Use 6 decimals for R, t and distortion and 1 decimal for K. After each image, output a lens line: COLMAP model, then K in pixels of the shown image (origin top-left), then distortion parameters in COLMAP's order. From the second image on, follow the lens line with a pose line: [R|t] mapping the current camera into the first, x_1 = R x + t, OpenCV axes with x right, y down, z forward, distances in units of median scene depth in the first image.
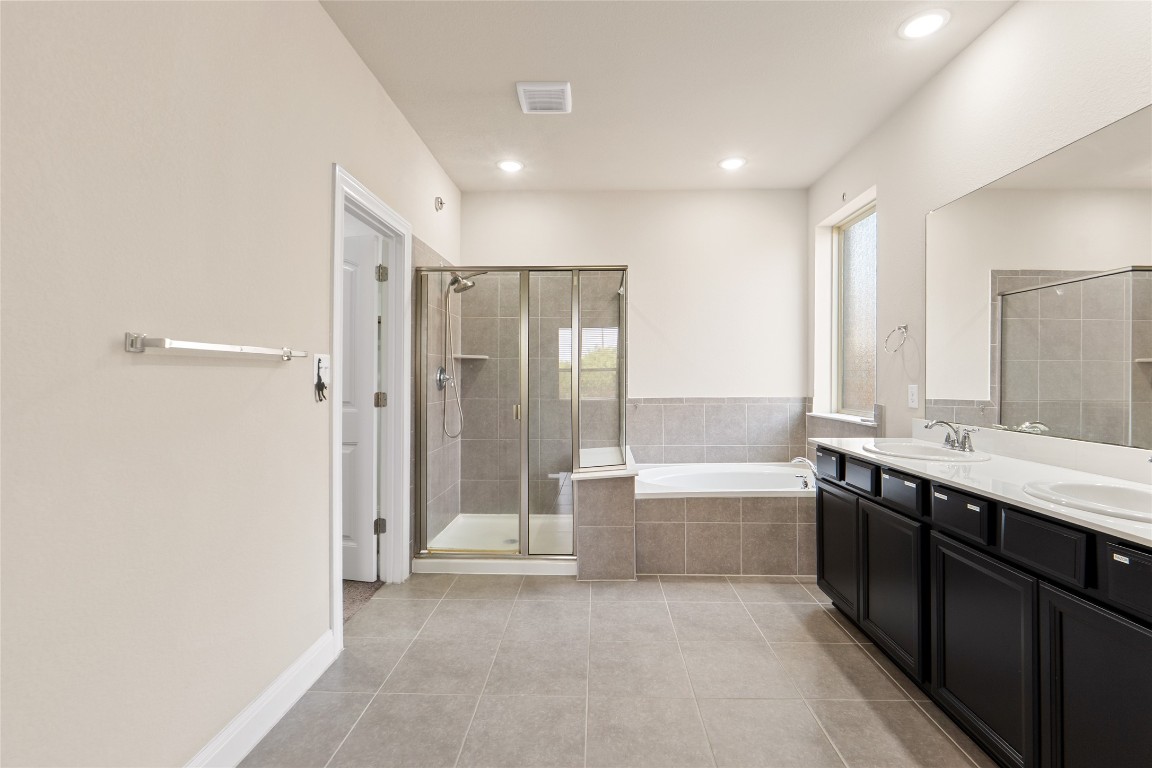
lens RADIAL K [[506.4, 0, 580.1], [0, 506.4, 380.7], [0, 0, 1]] dist [-0.002479, -0.000548]
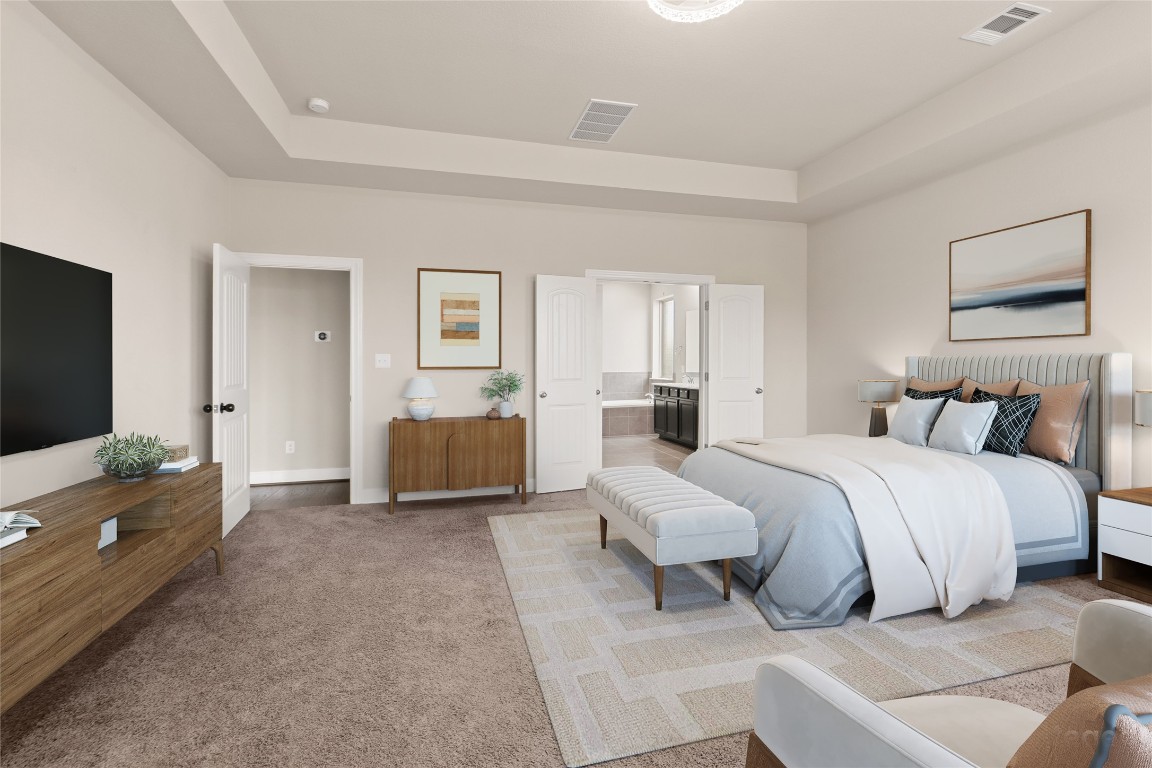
lens RADIAL K [[506.4, 0, 580.1], [0, 506.4, 380.7], [0, 0, 1]] dist [-0.002479, -0.000548]
pose [[0.955329, -0.007938, 0.295436, -0.709605], [0.003195, 0.999858, 0.016534, 0.042448], [-0.295526, -0.014852, 0.955219, -1.470926]]
